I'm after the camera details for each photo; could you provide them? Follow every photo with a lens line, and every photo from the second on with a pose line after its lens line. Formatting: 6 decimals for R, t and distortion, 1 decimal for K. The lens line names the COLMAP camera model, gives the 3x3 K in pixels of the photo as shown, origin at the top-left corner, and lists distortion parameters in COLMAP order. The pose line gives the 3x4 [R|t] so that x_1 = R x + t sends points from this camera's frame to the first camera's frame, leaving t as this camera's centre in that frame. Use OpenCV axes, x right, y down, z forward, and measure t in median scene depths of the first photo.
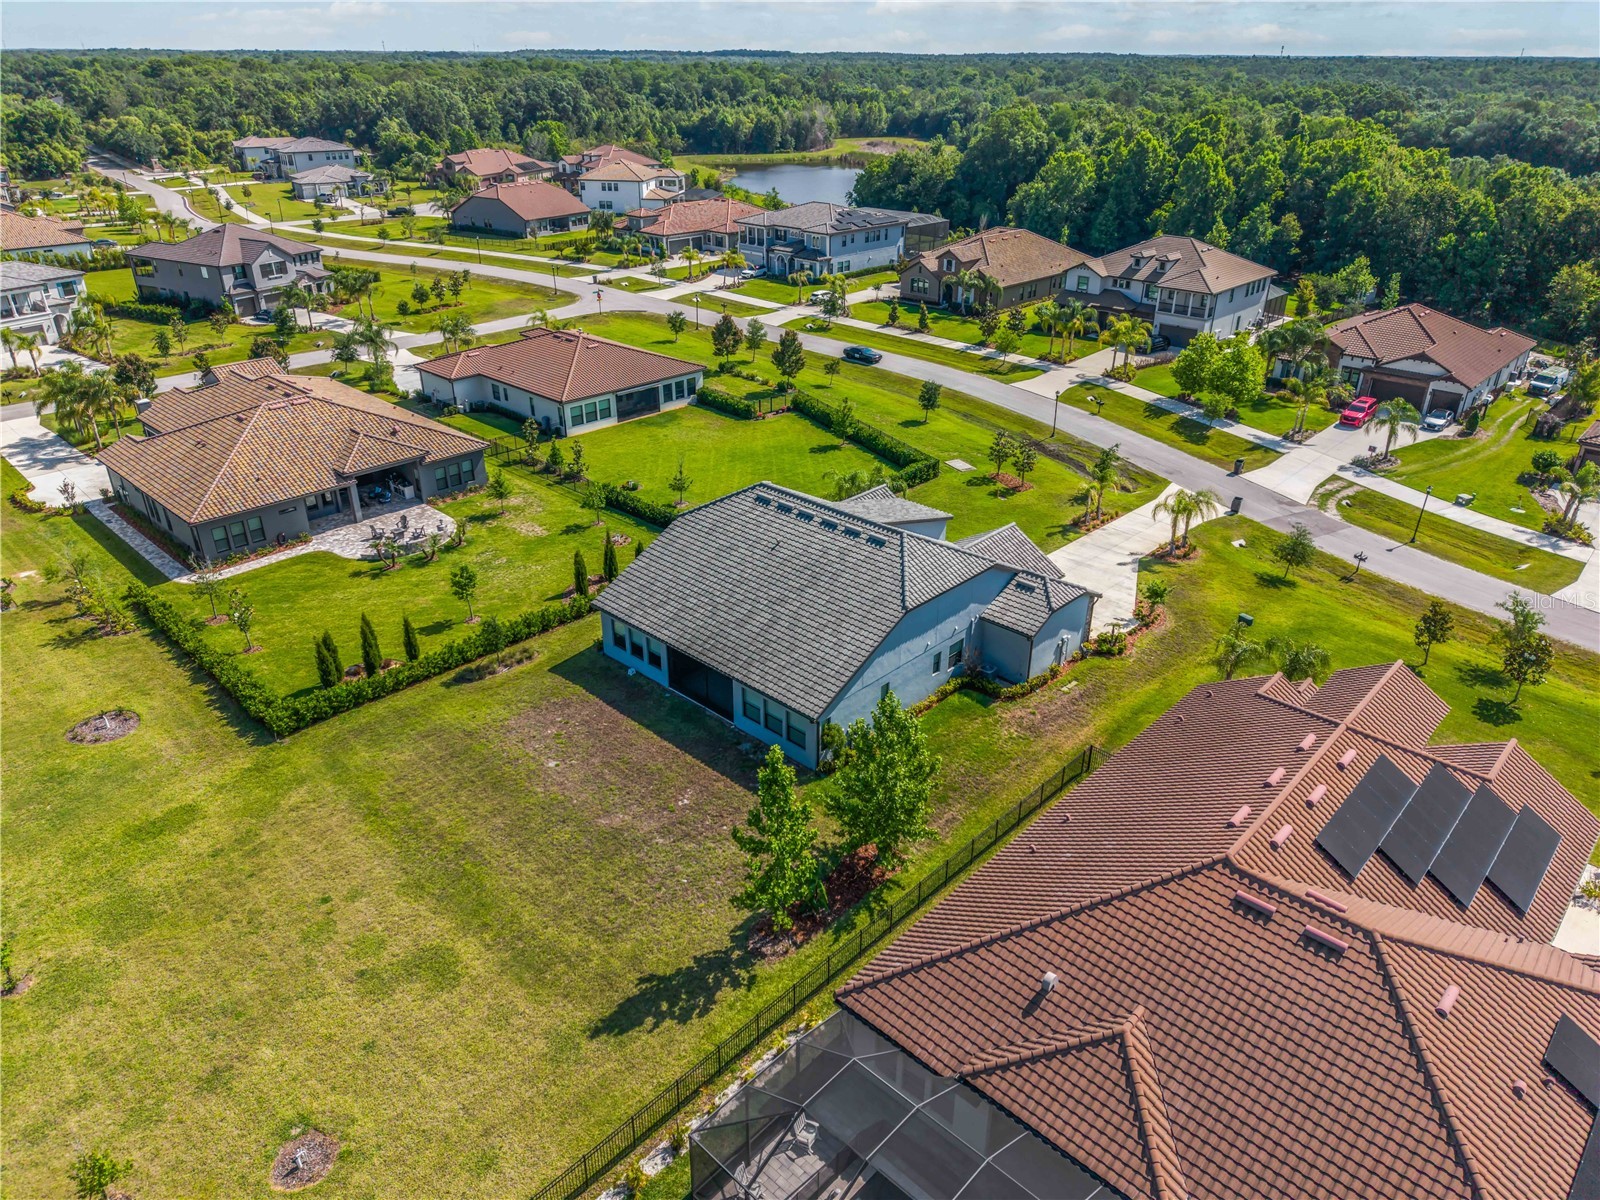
lens RADIAL K [[1064.2, 0, 803.9], [0, 1064.2, 596.3], [0, 0, 1]] dist [0.030458, -0.028977]
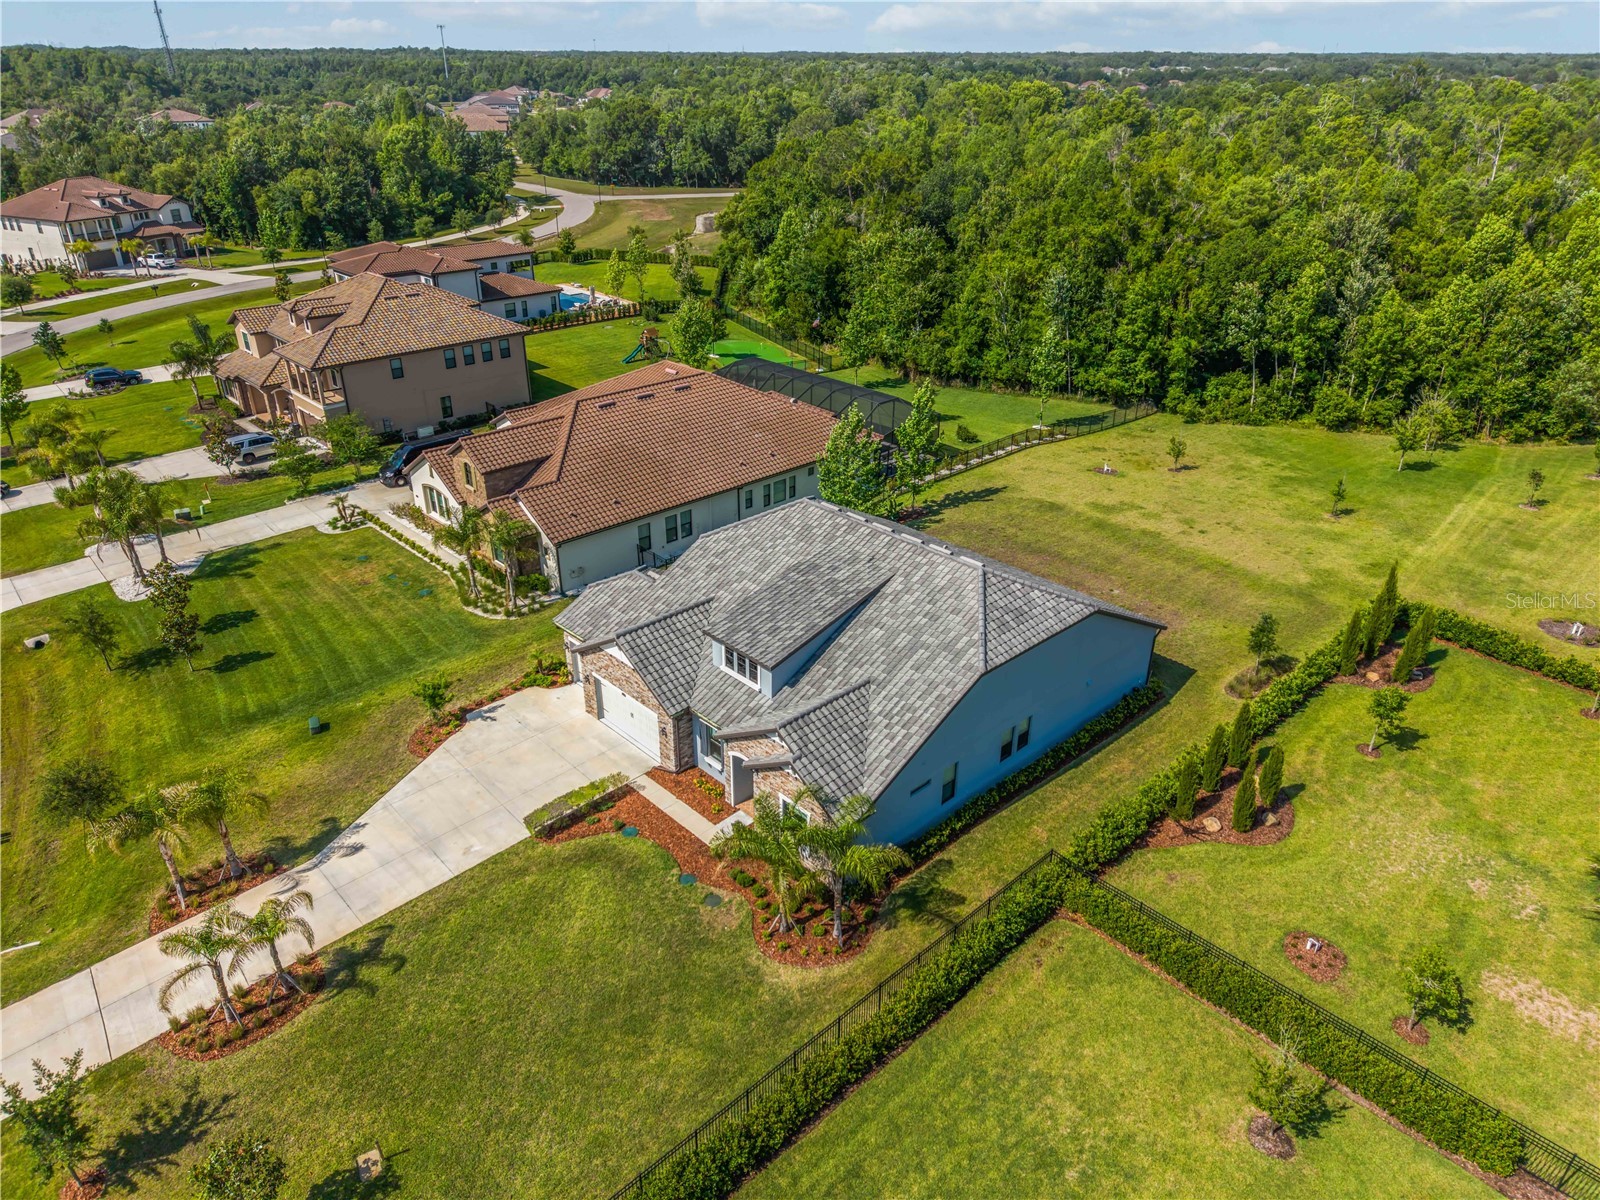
lens RADIAL K [[1067.2, 0, 804.0], [0, 1067.2, 605.9], [0, 0, 1]] dist [0.002441, -0.002813]
pose [[-0.998361, -0.032470, 0.047126, 0.031481], [0.018982, 0.588964, 0.807937, -0.477865], [-0.053990, 0.807507, -0.587382, 1.041437]]
